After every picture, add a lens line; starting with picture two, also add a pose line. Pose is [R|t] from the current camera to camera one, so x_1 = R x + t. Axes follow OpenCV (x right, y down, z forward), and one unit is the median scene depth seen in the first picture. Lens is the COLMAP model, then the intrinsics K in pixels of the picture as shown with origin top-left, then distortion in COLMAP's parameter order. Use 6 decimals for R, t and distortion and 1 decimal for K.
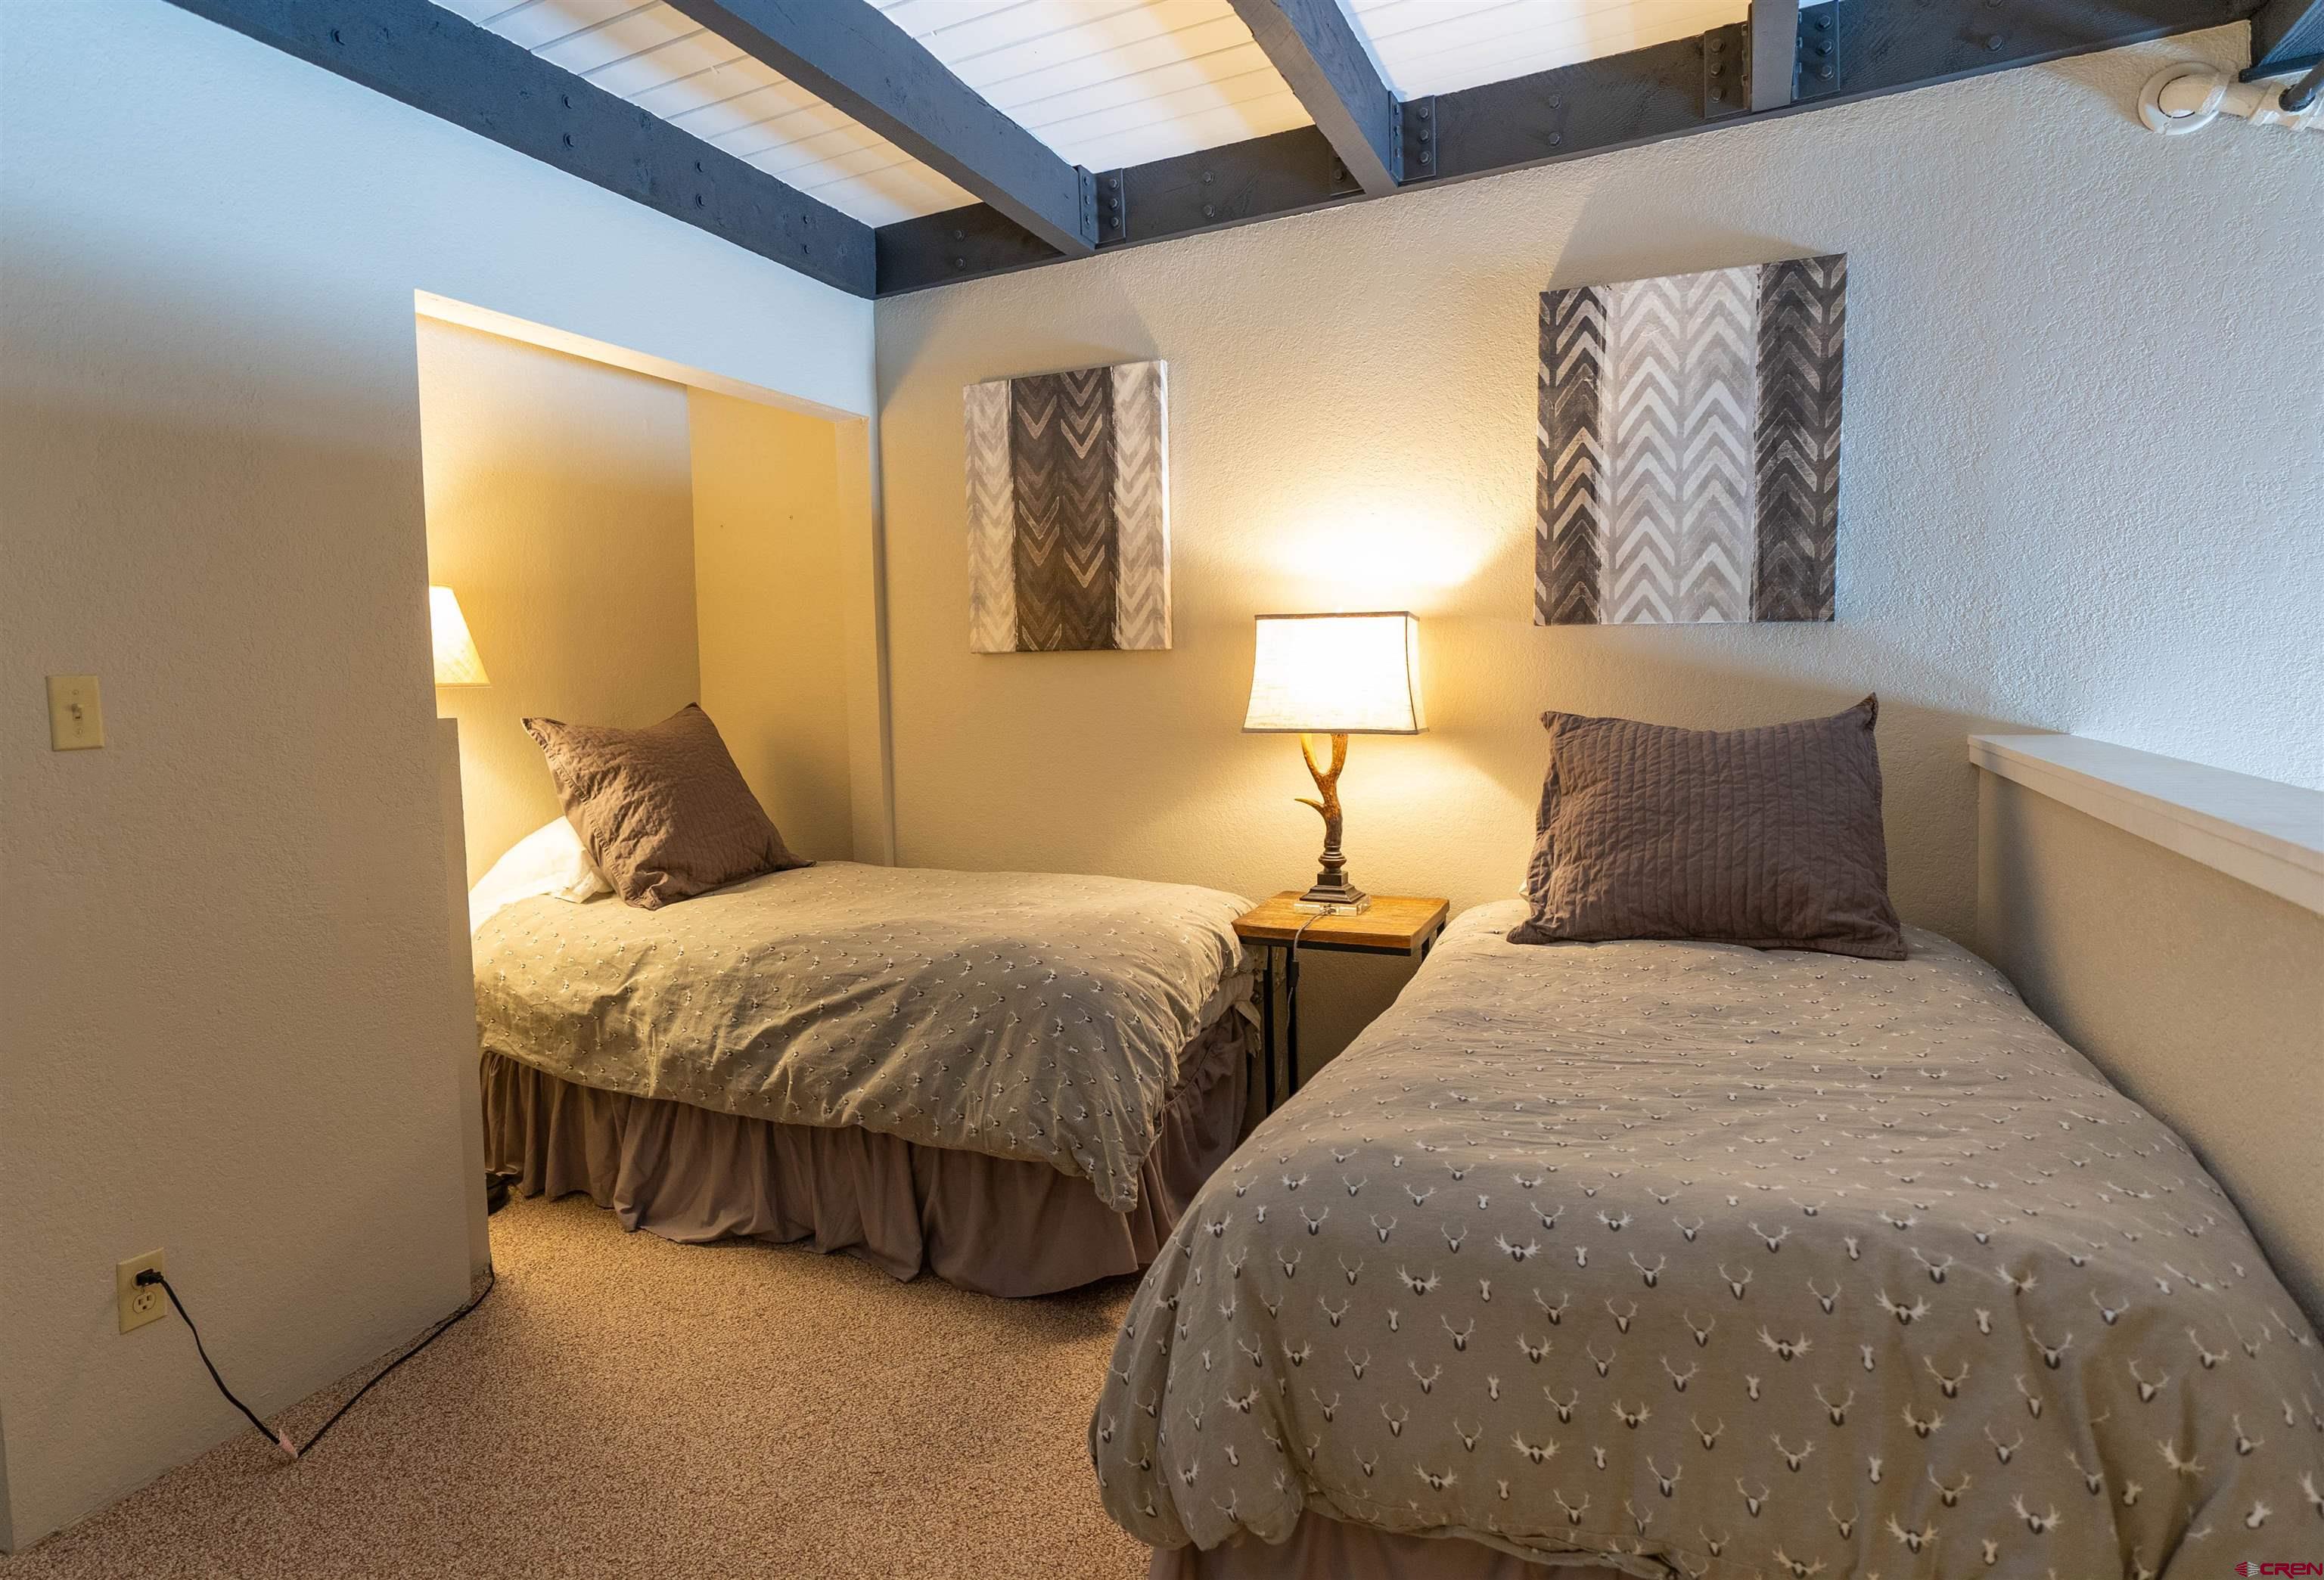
lens RADIAL K [[1363.9, 0, 1161.1], [0, 1363.9, 768.8], [0, 0, 1]] dist [-0.004036, 0.000113]
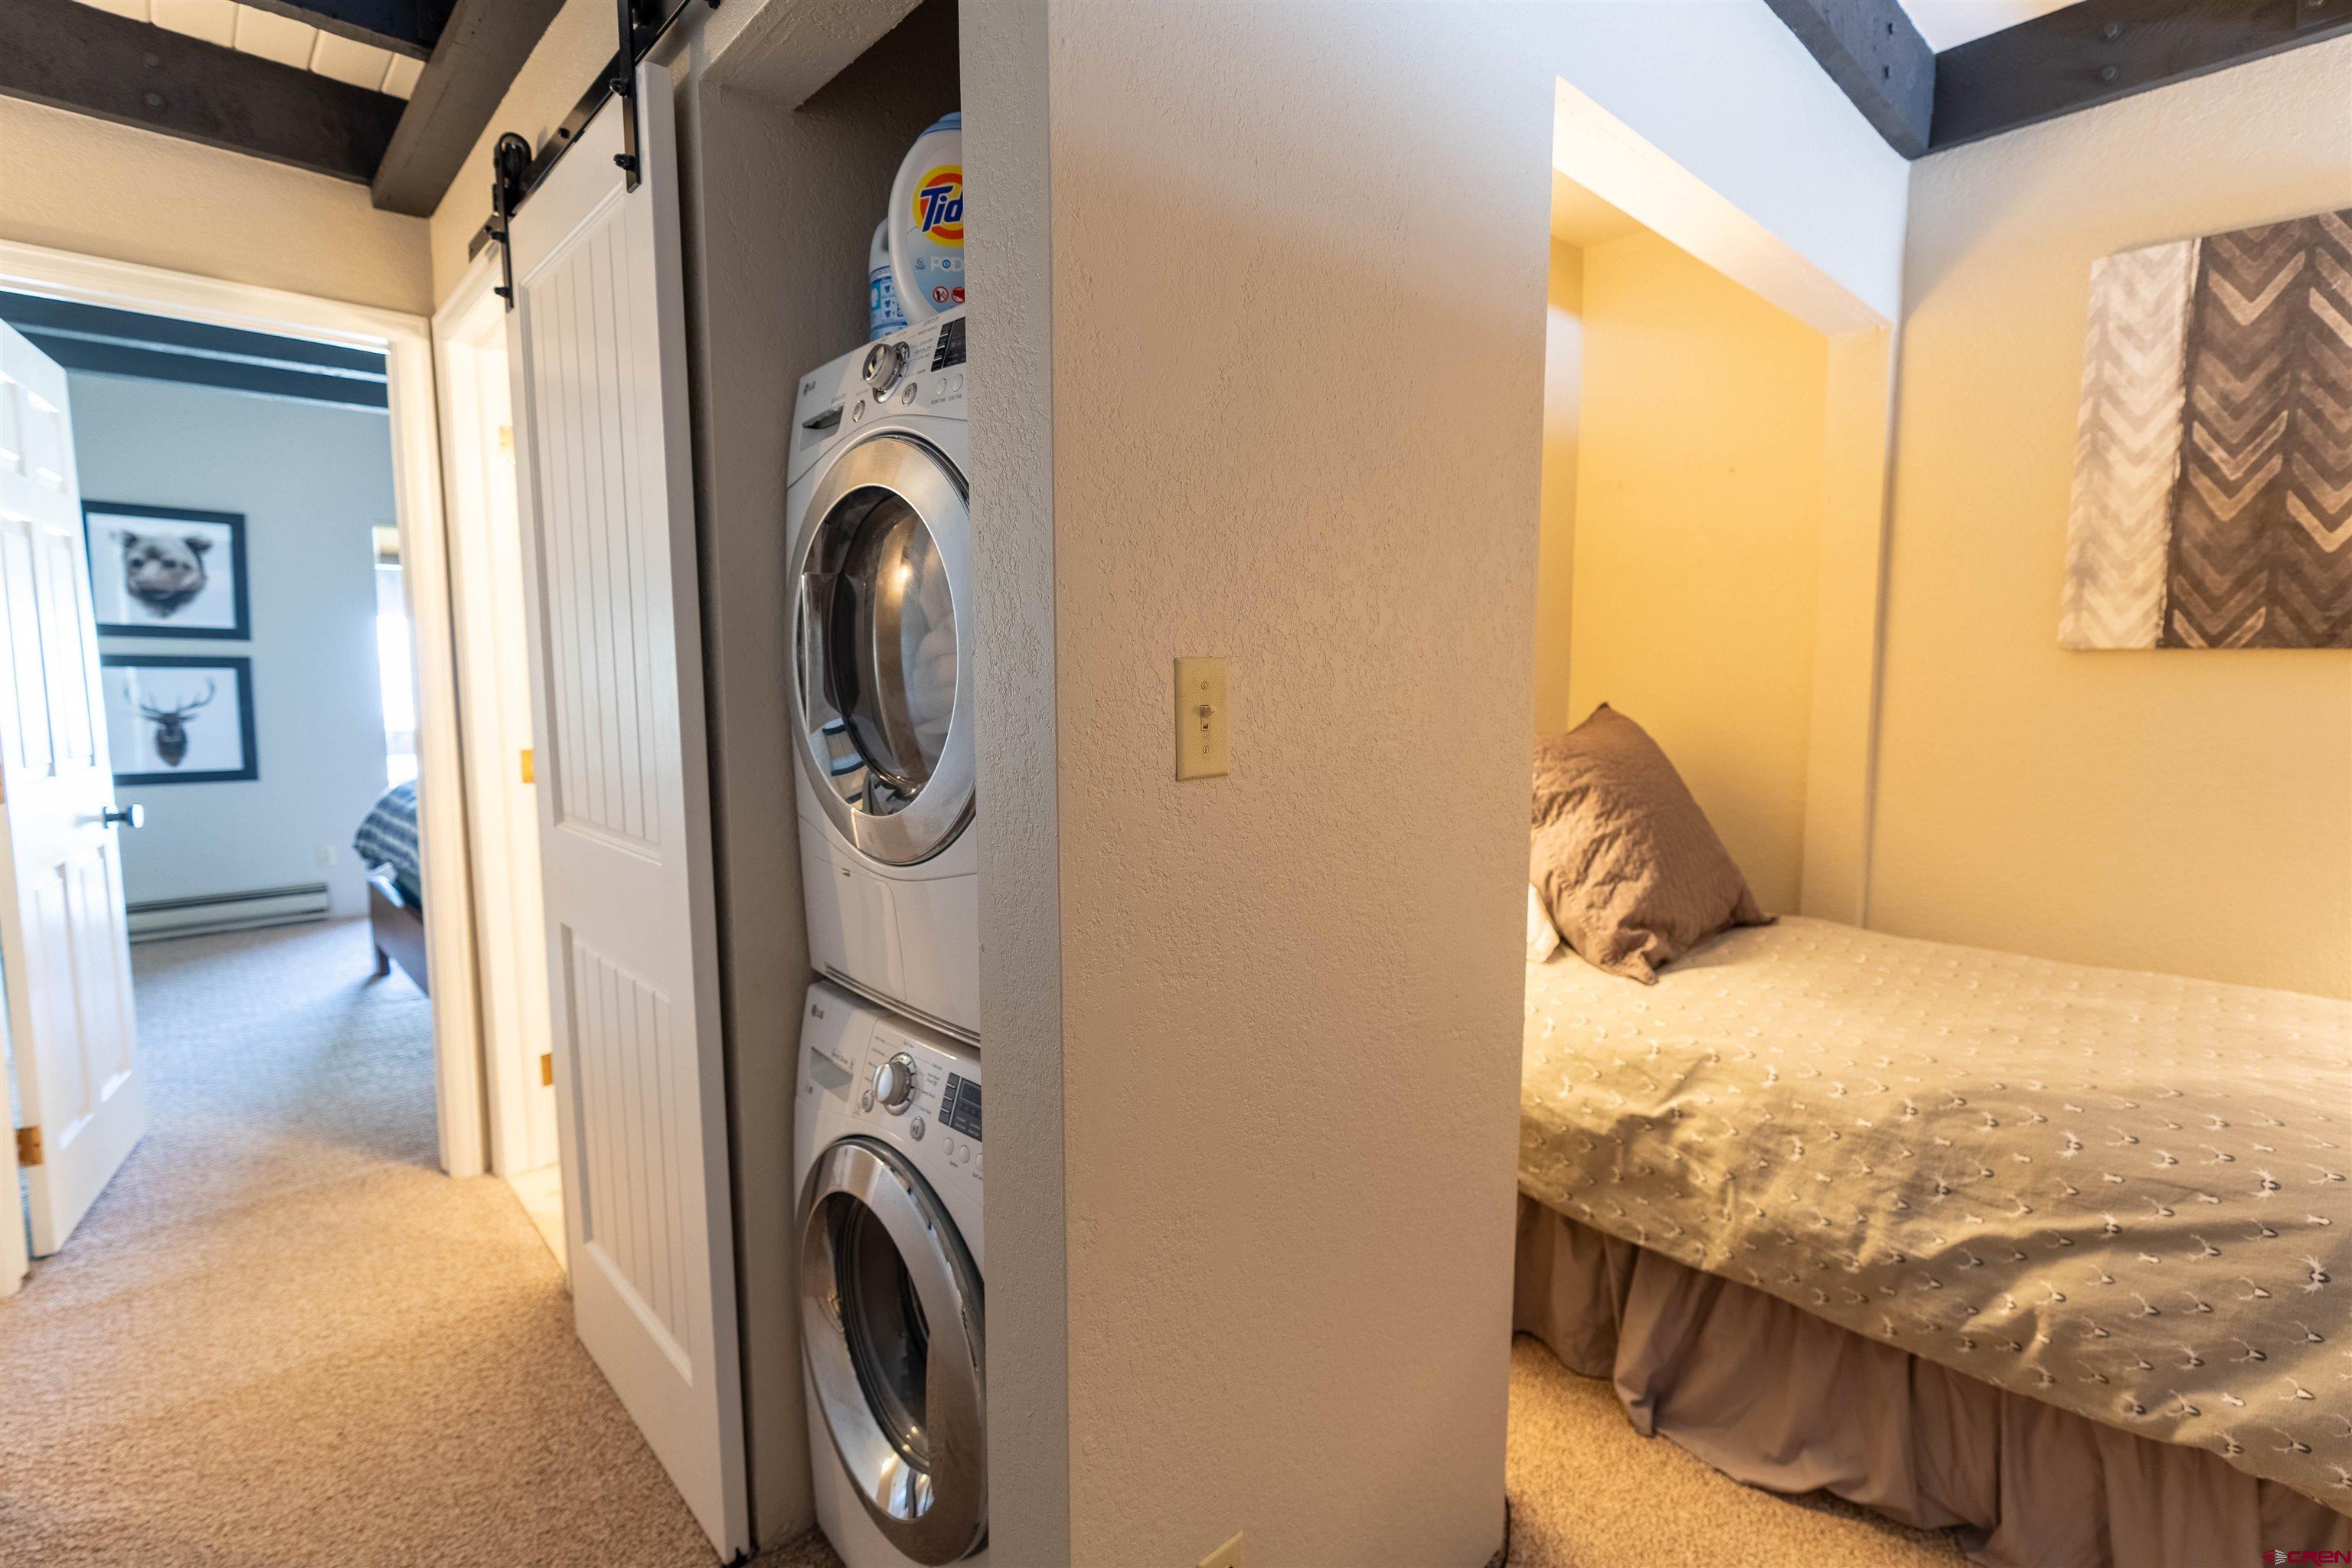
lens RADIAL K [[1097.8, 0, 1162.8], [0, 1097.8, 783.0], [0, 0, 1]] dist [-0.001087, 0.000436]
pose [[0.940760, 0.063569, -0.333062, -0.425310], [-0.049283, 0.997473, 0.051176, -0.024155], [0.335473, -0.031730, 0.941515, 0.343642]]
